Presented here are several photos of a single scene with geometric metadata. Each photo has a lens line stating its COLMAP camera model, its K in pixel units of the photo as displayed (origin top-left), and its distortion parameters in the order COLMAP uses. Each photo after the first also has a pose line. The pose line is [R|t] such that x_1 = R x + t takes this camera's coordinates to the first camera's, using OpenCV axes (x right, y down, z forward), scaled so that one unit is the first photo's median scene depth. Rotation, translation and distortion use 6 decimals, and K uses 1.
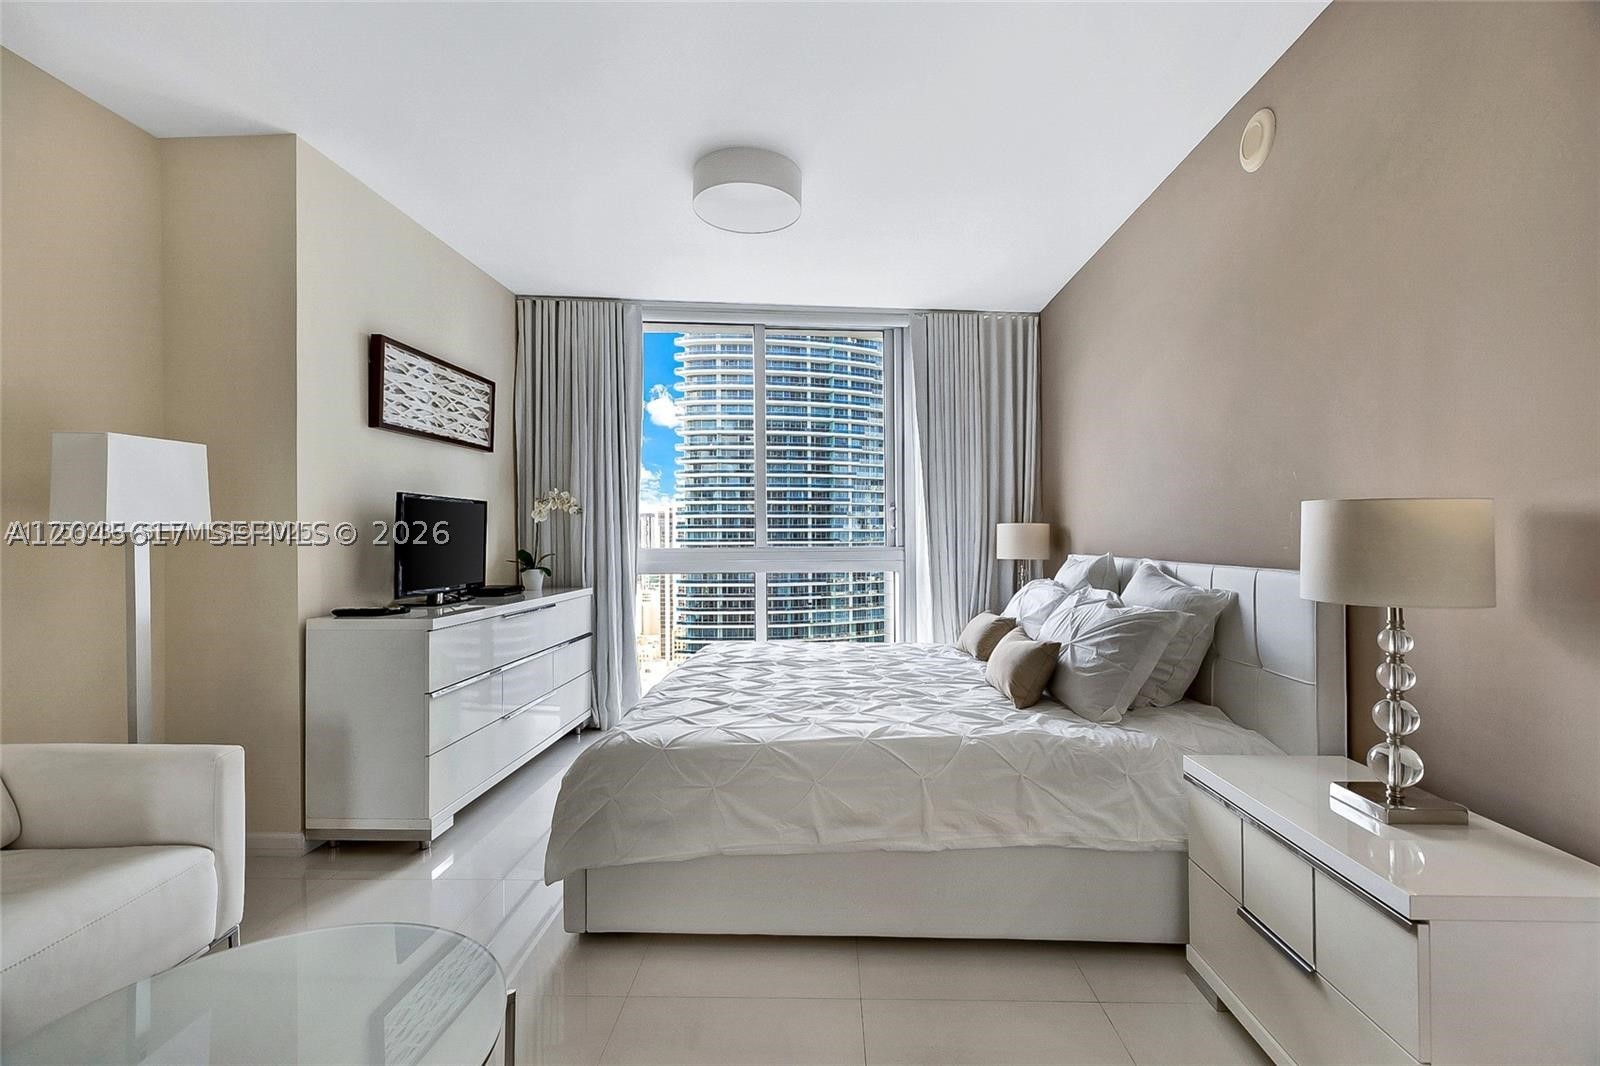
lens RADIAL K [[735.9, 0, 791.1], [0, 735.9, 532.6], [0, 0, 1]] dist [0.009589, 0.001322]
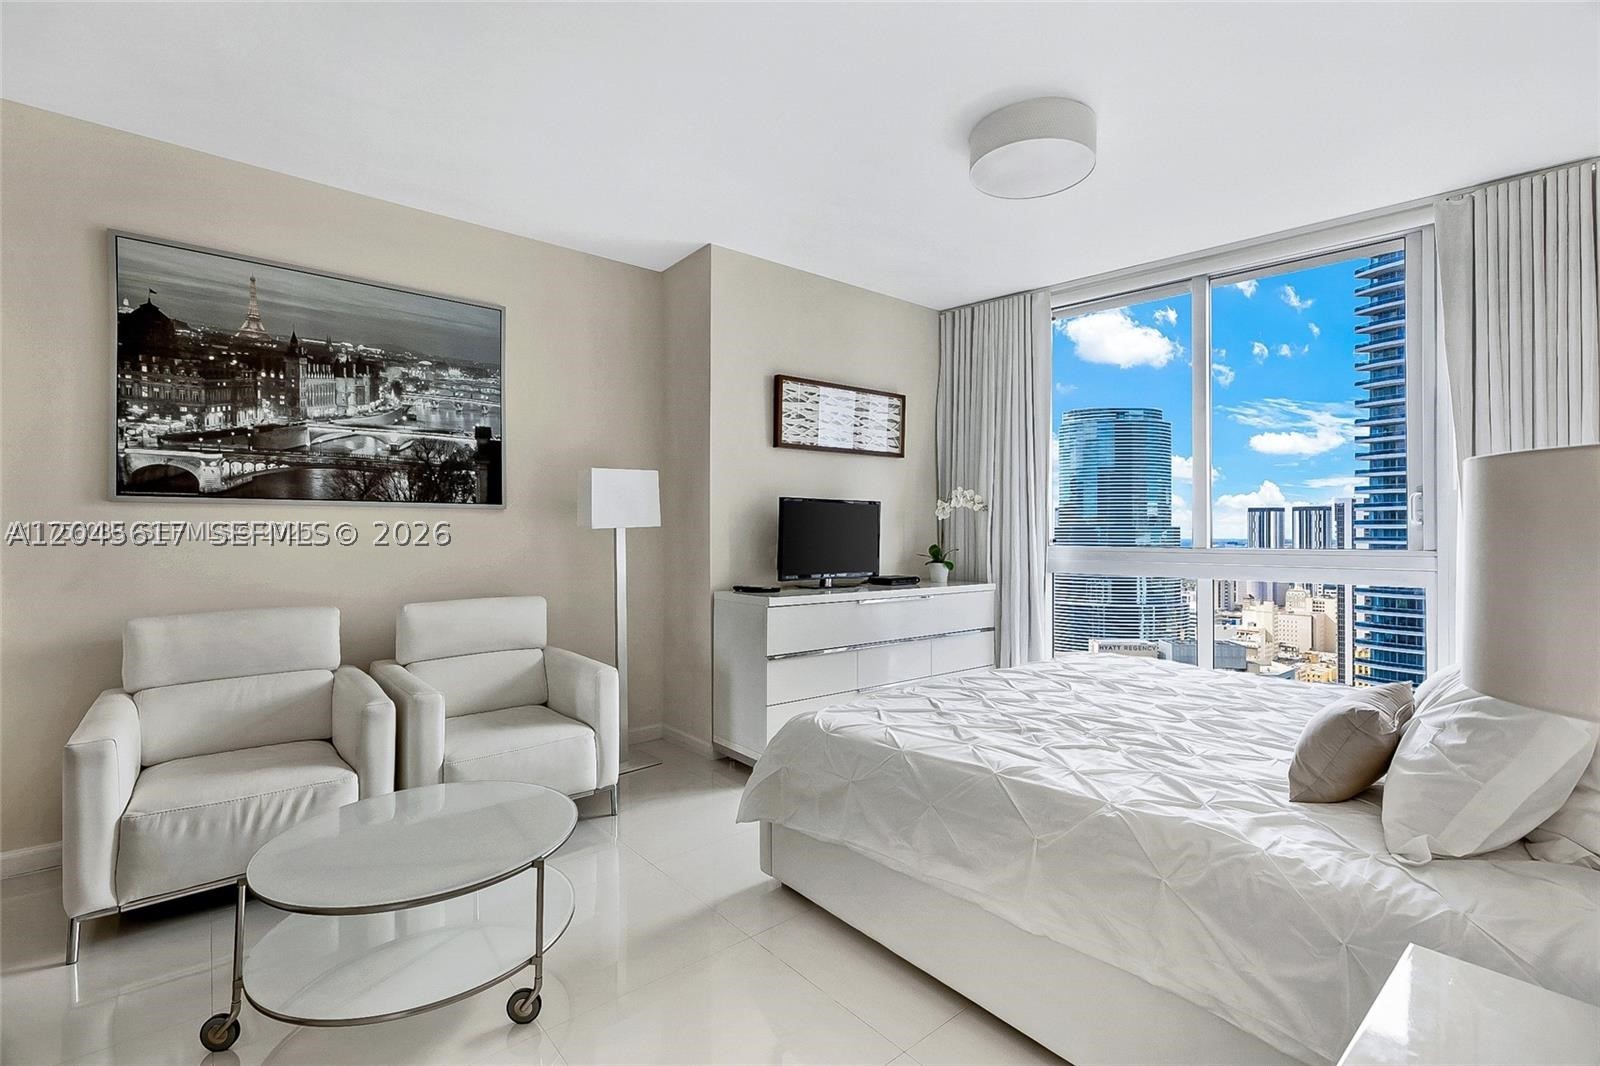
lens RADIAL K [[711.1, 0, 791.5], [0, 711.1, 532.9], [0, 0, 1]] dist [0.003745, -0.000235]
pose [[0.661910, 0.005646, -0.749562, 0.359395], [-0.002102, 0.999982, 0.005677, 0.000144], [0.749581, -0.002182, 0.661909, 0.184458]]
